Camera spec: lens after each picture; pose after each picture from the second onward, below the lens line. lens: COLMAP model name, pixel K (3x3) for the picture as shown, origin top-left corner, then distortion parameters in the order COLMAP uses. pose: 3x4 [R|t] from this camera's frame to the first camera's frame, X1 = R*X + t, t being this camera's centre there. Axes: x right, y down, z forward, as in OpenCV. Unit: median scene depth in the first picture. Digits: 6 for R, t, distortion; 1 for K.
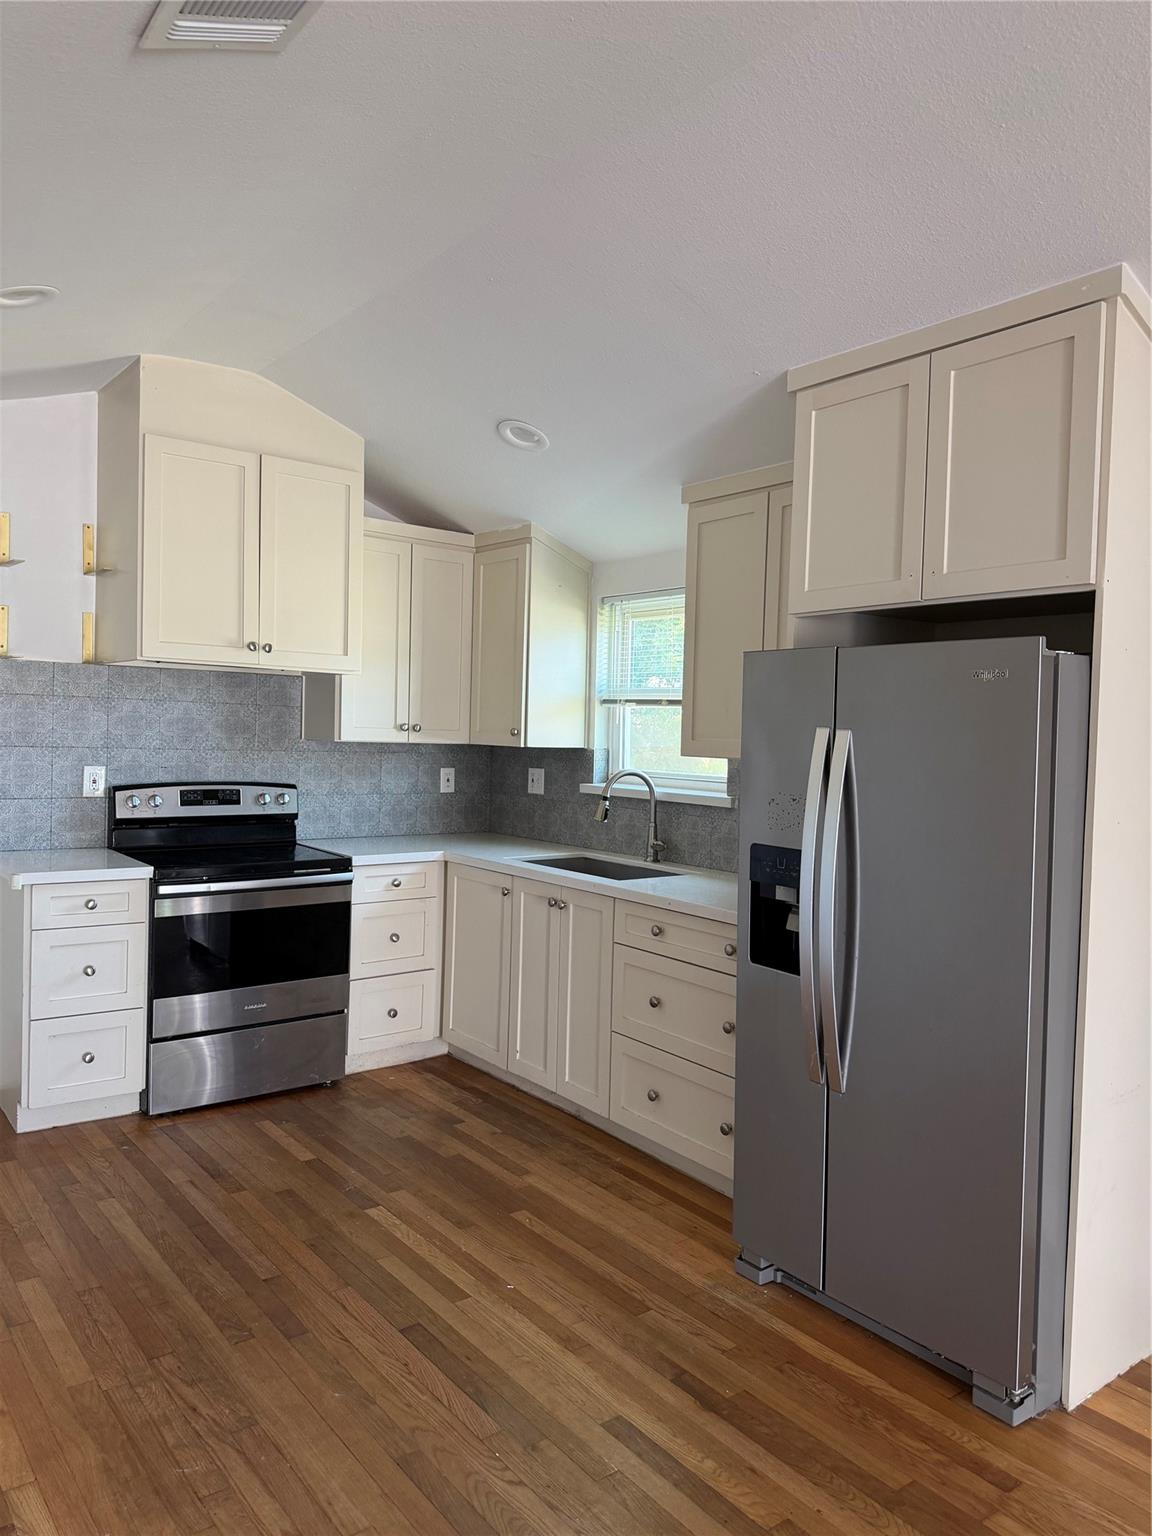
lens RADIAL K [[1088.6, 0, 581.9], [0, 1088.6, 758.5], [0, 0, 1]] dist [0.056526, -0.010305]
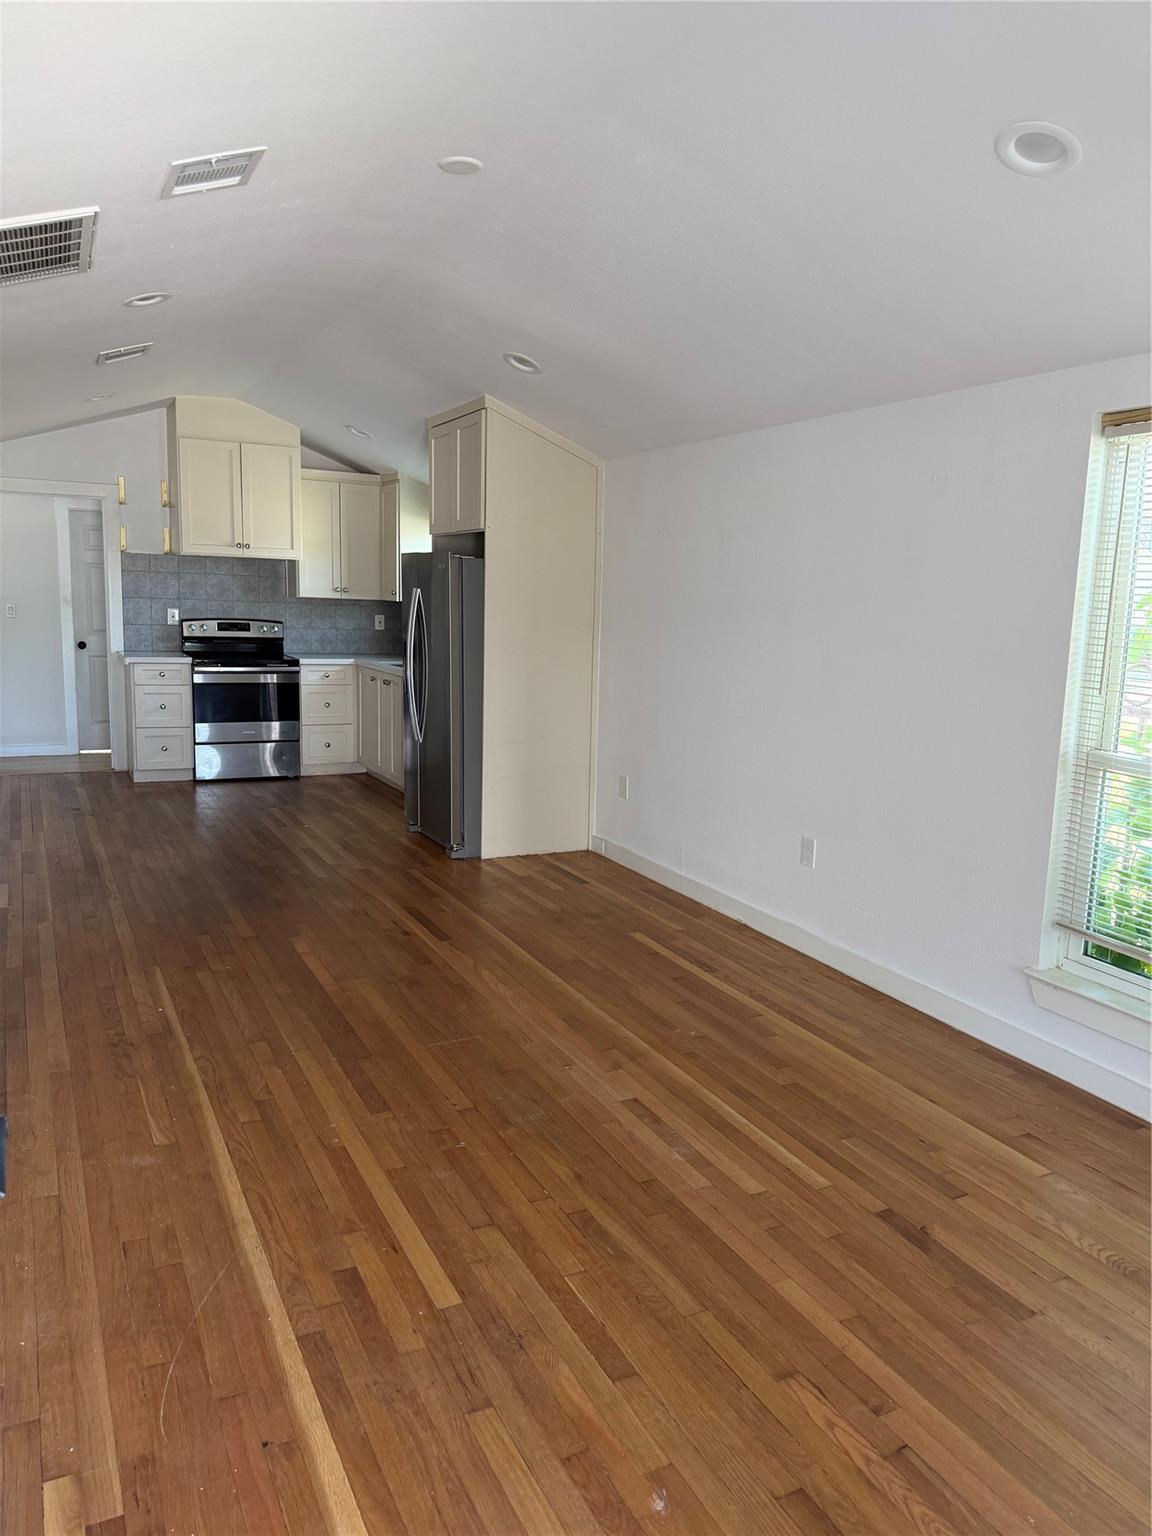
lens RADIAL K [[1088.6, 0, 579.8], [0, 1088.6, 776.5], [0, 0, 1]] dist [0.056526, -0.010305]
pose [[0.980138, 0.036125, -0.194999, 0.632163], [-0.010068, 0.991066, 0.132995, 0.034971], [0.198062, -0.128390, 0.971745, -0.754269]]
